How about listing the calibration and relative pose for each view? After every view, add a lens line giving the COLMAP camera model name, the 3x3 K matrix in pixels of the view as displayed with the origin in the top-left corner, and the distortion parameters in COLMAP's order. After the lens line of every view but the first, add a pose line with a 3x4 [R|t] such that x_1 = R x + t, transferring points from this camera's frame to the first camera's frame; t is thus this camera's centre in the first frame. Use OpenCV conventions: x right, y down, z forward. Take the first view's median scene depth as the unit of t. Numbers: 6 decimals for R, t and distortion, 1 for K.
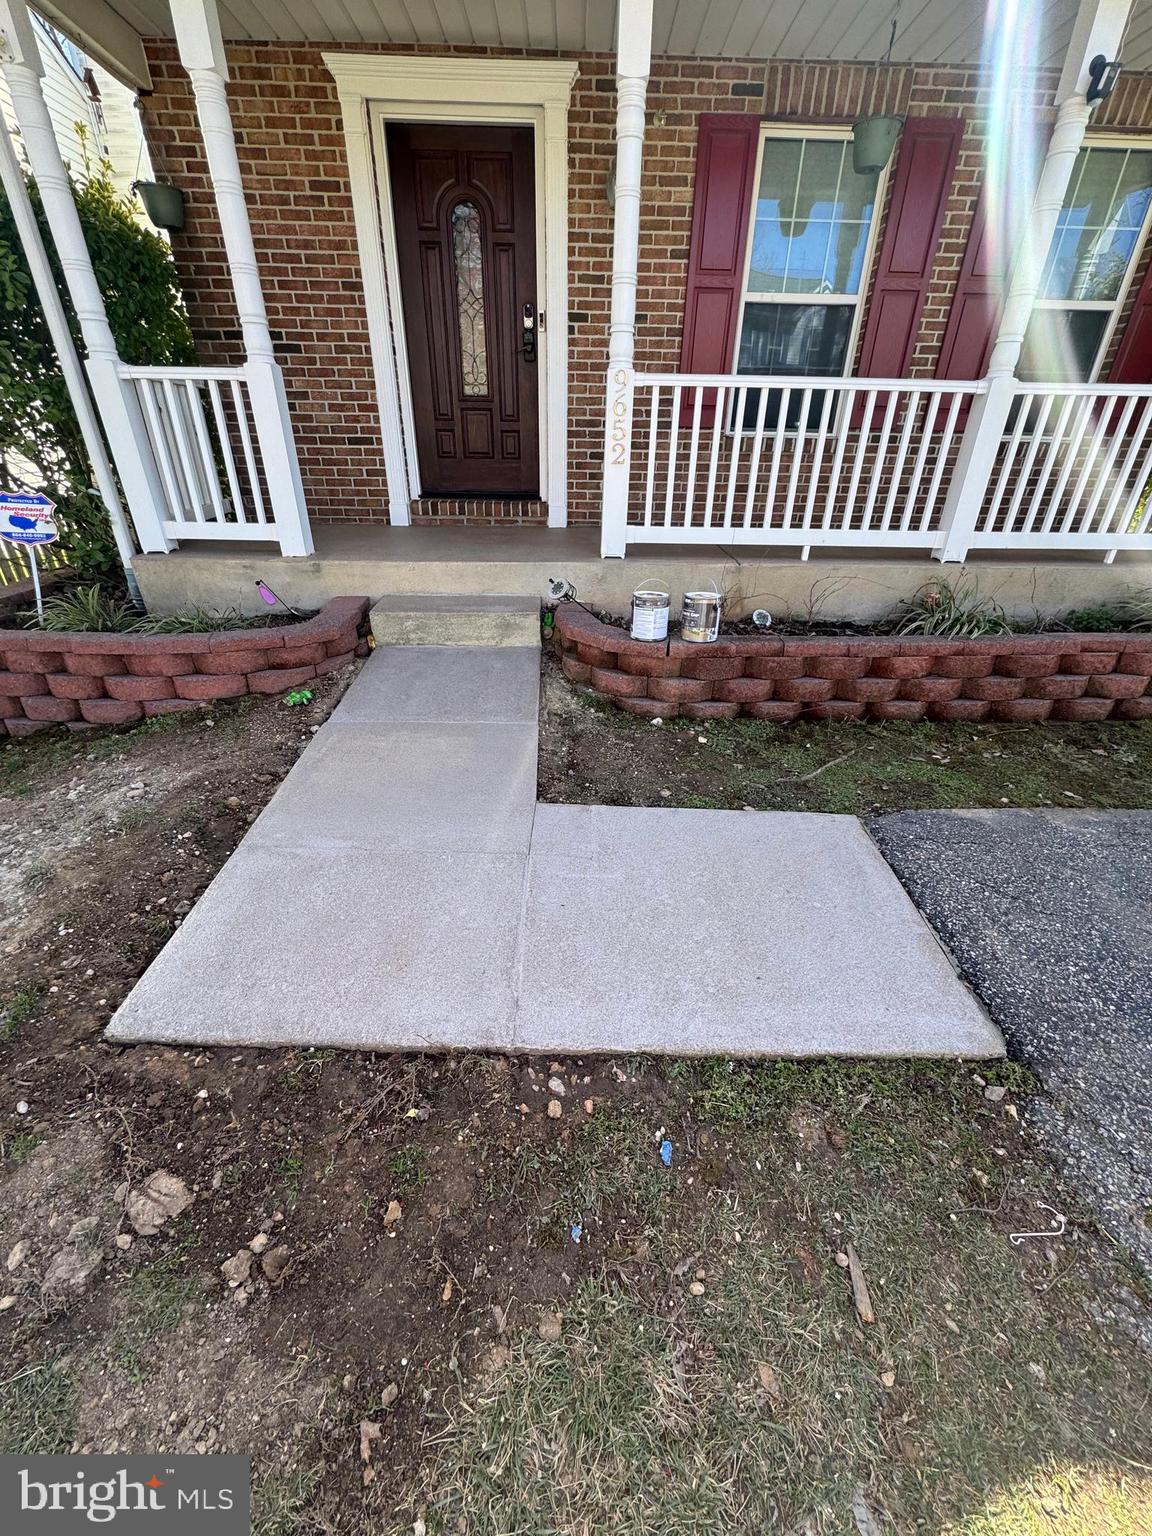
lens RADIAL K [[620.3, 0, 580.0], [0, 620.3, 770.6], [0, 0, 1]] dist [-0.005654, -0.000250]
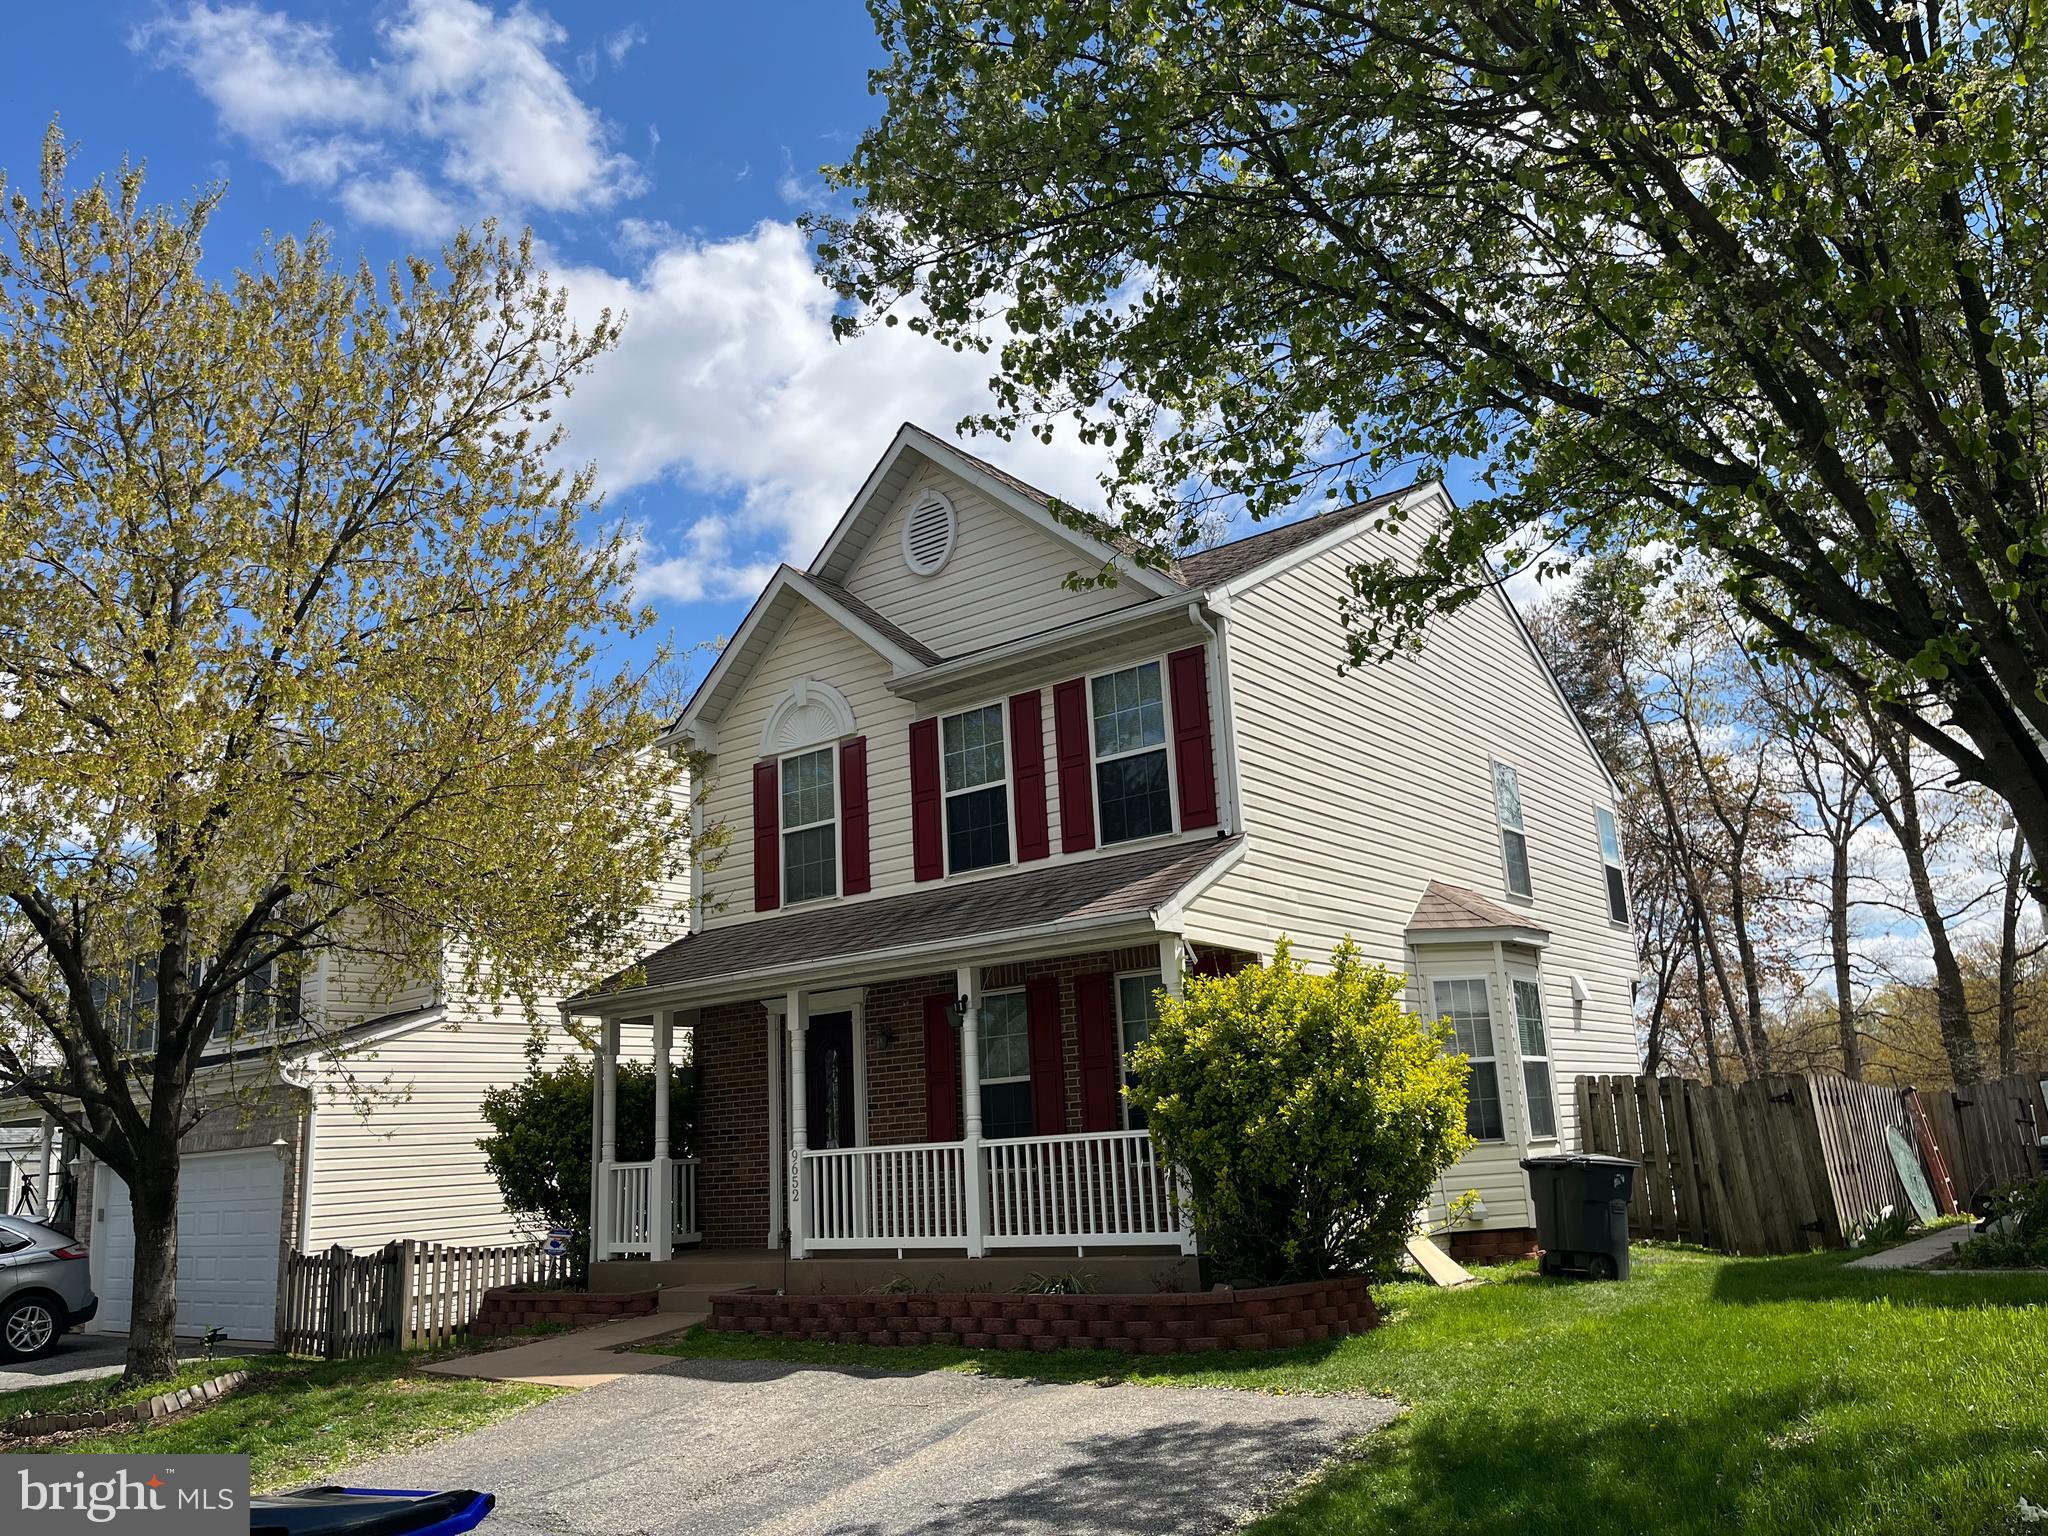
lens RADIAL K [[1560.4, 0, 1023.0], [0, 1560.4, 769.1], [0, 0, 1]] dist [0.064076, -0.072595]
pose [[0.784590, -0.200409, -0.586733, 2.900368], [-0.249273, 0.764509, -0.594465, 0.858646], [0.567699, 0.612668, 0.549869, -1.482007]]
